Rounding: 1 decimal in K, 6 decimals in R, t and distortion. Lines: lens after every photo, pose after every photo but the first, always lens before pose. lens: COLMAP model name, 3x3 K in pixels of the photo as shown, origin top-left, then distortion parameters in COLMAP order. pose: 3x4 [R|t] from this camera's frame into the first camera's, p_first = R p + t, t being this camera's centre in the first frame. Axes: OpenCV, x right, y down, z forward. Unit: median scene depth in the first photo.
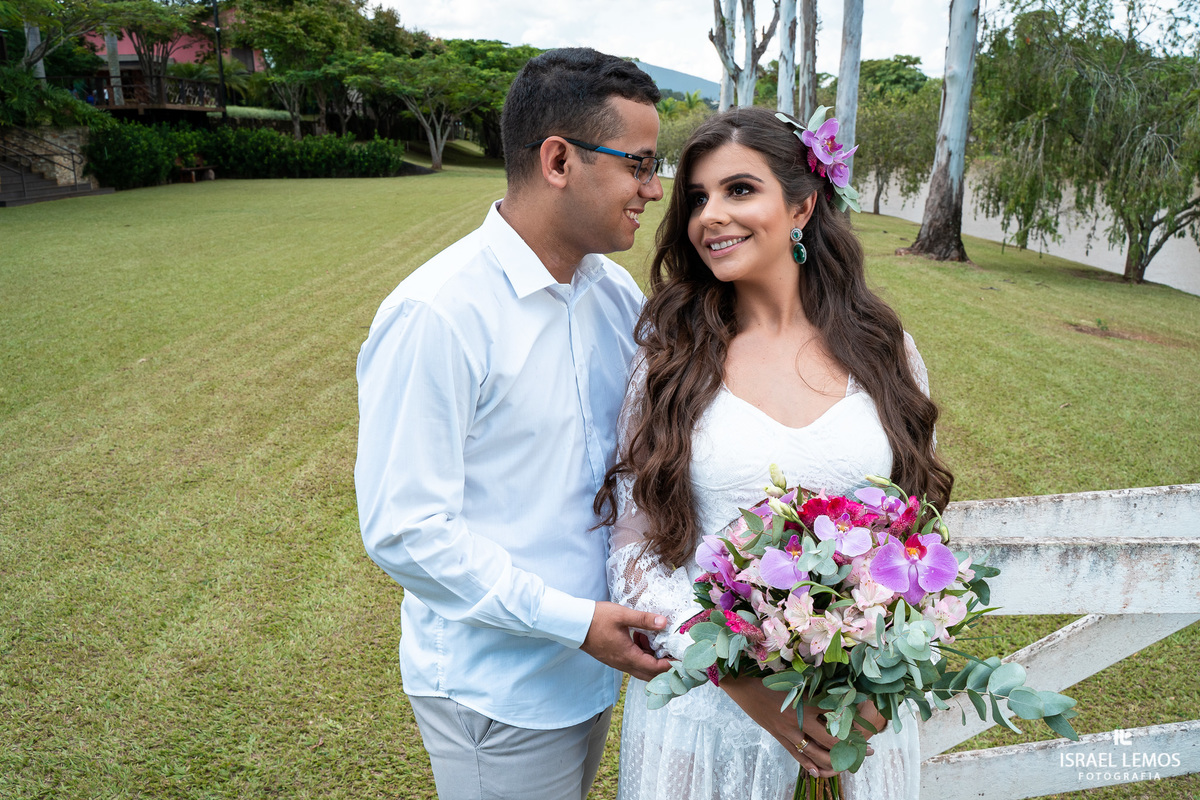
lens RADIAL K [[967.8, 0, 606.5], [0, 967.8, 401.0], [0, 0, 1]] dist [-0.119323, 0.098830]
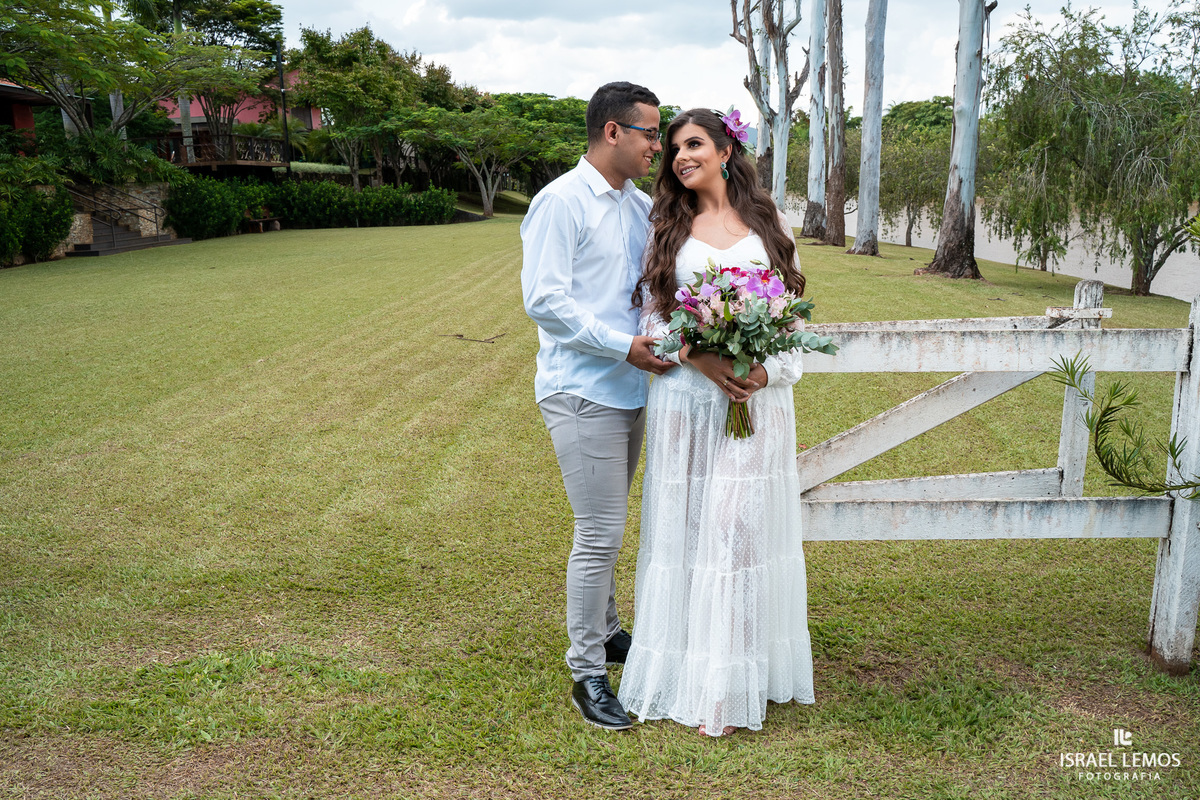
lens RADIAL K [[976.0, 0, 600.0], [0, 976.0, 400.0], [0, 0, 1]] dist [-0.117719, 0.094147]
pose [[0.998340, -0.014485, -0.055738, 0.003138], [0.011527, 0.998527, -0.053022, 0.043300], [0.056424, 0.052291, 0.997037, -0.107475]]
